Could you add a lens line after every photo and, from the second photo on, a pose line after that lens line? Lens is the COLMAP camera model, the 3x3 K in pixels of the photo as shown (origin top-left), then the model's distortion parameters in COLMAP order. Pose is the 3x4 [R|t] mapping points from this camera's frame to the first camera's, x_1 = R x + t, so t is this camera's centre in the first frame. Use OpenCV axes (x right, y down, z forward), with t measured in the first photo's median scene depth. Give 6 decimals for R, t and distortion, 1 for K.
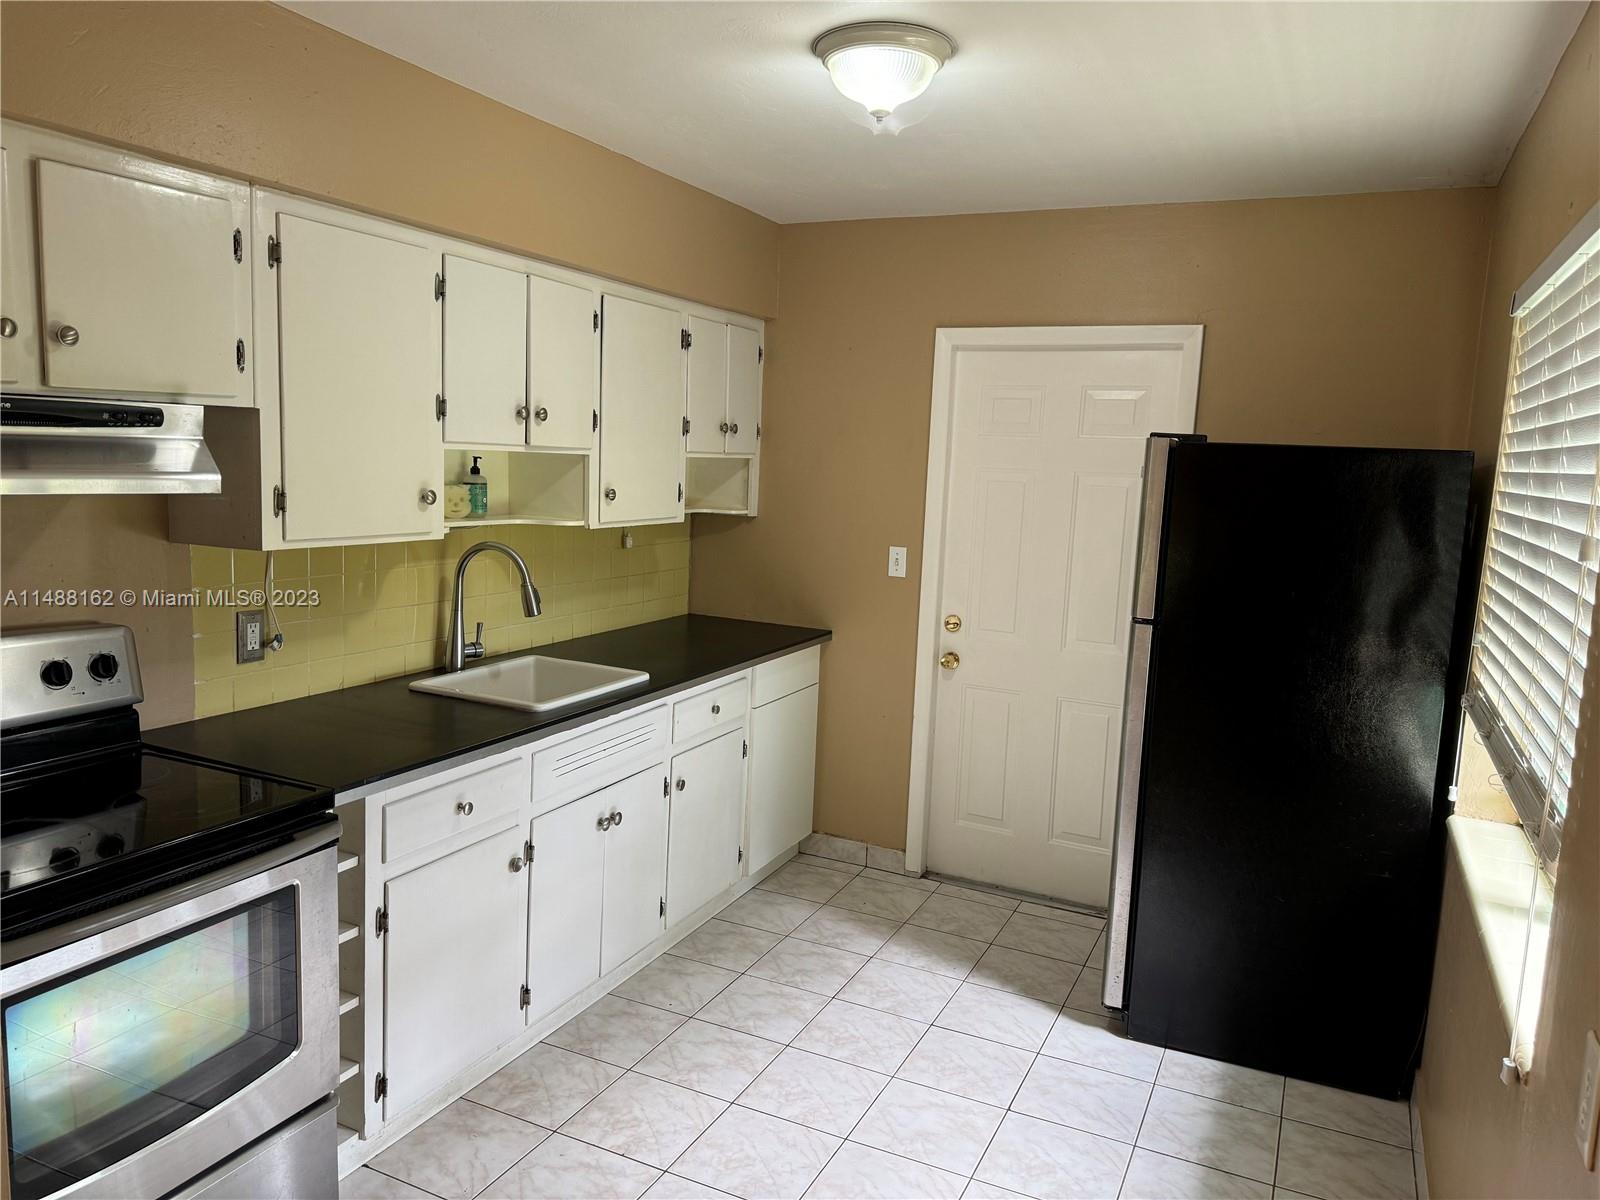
lens RADIAL K [[1114.7, 0, 797.2], [0, 1114.7, 610.0], [0, 0, 1]] dist [0.040576, -0.042842]
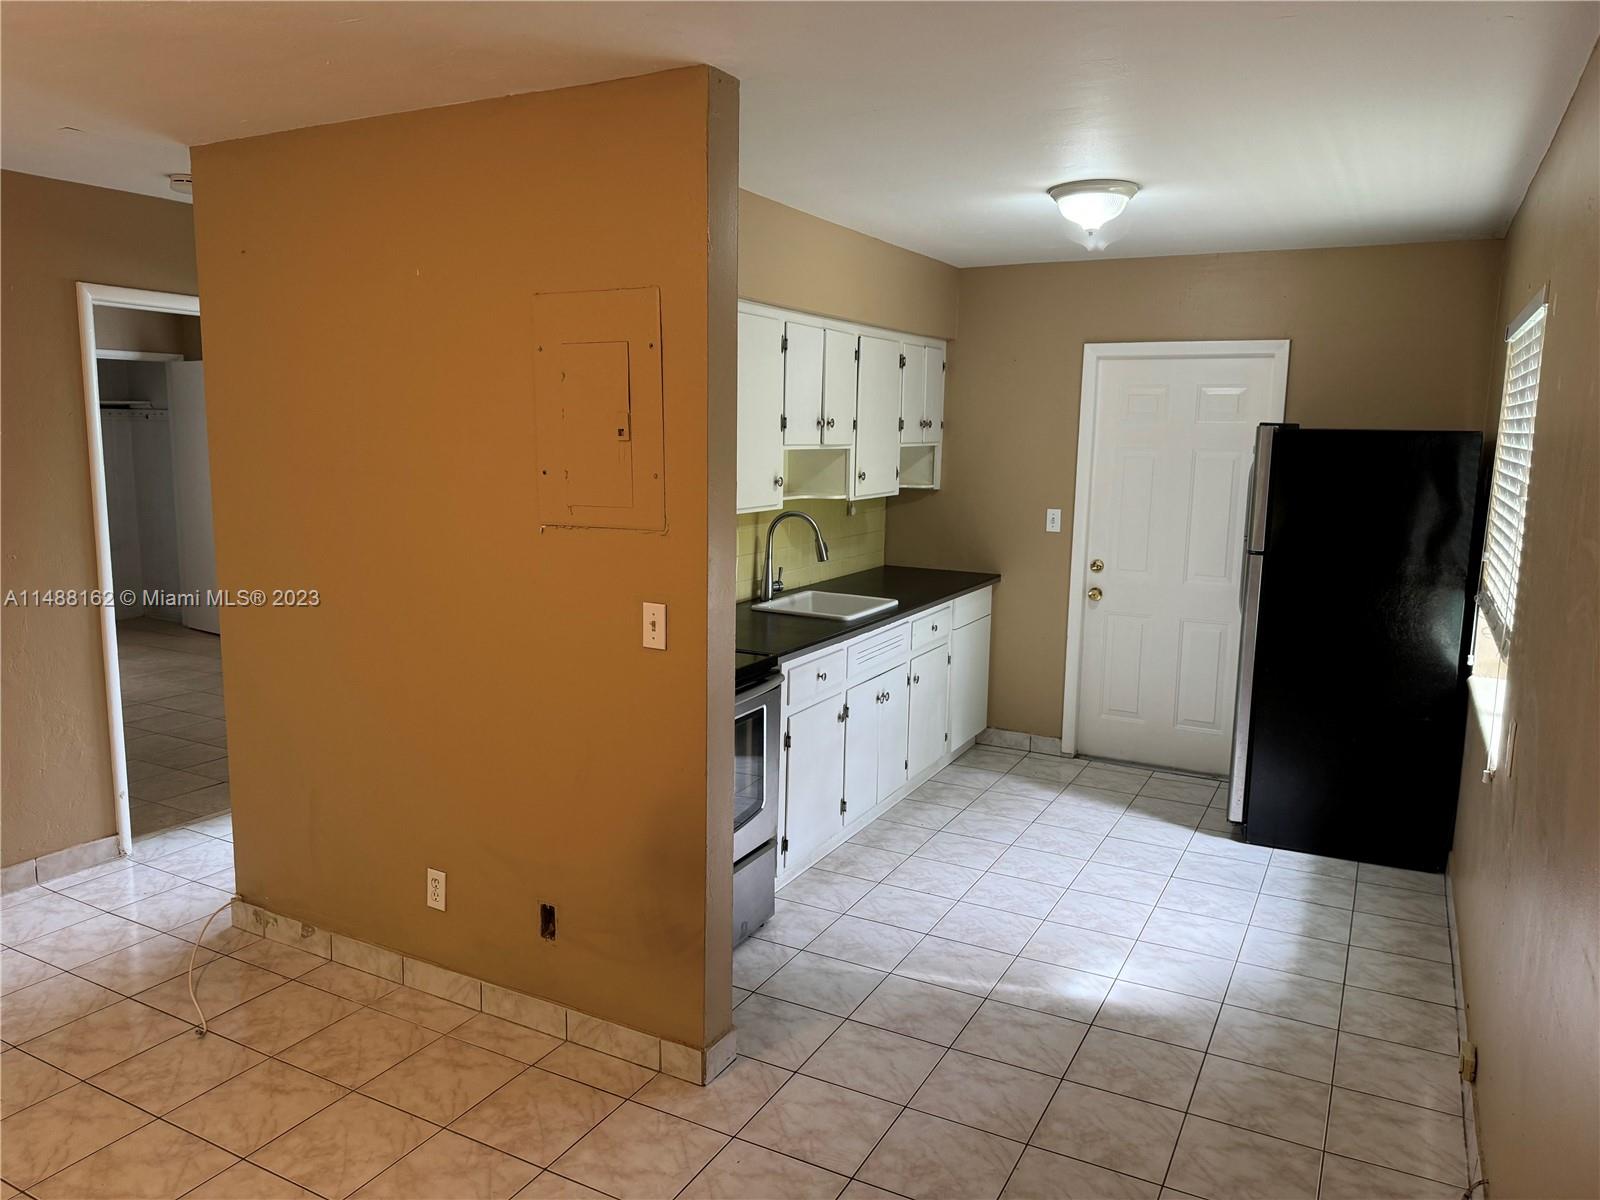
lens RADIAL K [[1114.7, 0, 786.1], [0, 1114.7, 604.6], [0, 0, 1]] dist [0.040576, -0.042842]
pose [[0.998232, -0.019799, -0.056040, -0.205900], [0.020717, 0.999660, 0.015845, 0.038958], [0.055707, -0.016978, 0.998303, -0.462557]]
